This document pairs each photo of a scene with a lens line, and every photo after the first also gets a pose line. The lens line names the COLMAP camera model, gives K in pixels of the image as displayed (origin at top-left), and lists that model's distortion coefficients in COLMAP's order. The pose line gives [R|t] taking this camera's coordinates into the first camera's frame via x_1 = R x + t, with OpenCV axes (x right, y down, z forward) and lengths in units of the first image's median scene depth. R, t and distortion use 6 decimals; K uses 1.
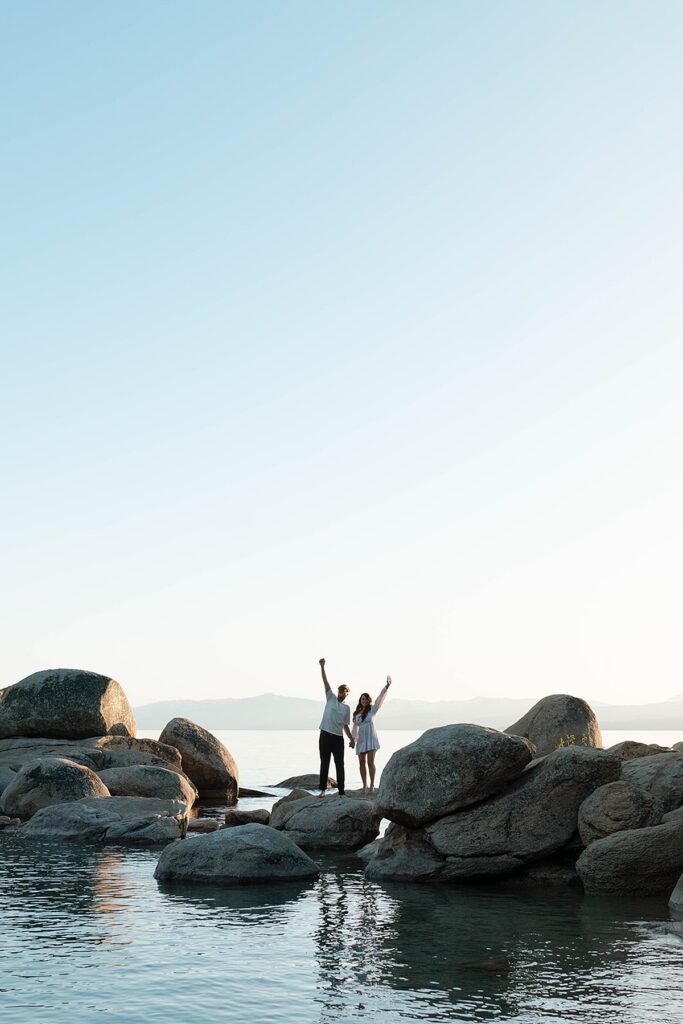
lens RADIAL K [[1503.9, 0, 341.5], [0, 1503.9, 512.0], [0, 0, 1]] dist [-0.006287, -0.017677]
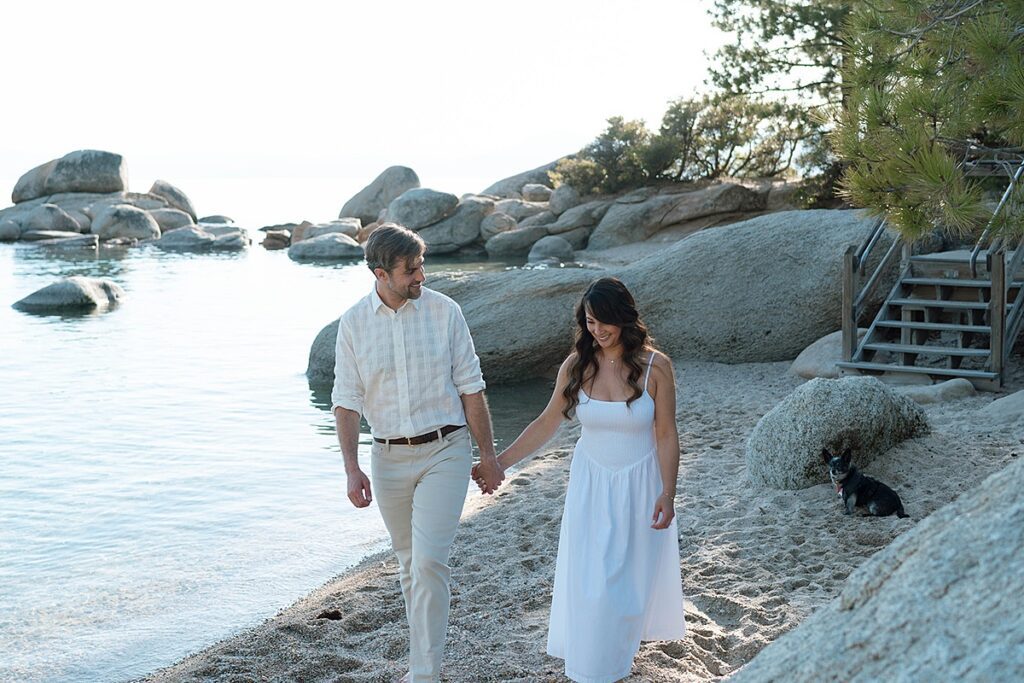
lens RADIAL K [[1503.9, 0, 512.0], [0, 1503.9, 341.5], [0, 0, 1]] dist [-0.006287, -0.017677]
pose [[0.938588, -0.039646, 0.342756, -0.580393], [-0.047684, 0.968941, 0.242650, -0.186241], [-0.341730, -0.244092, 0.907546, -1.130042]]
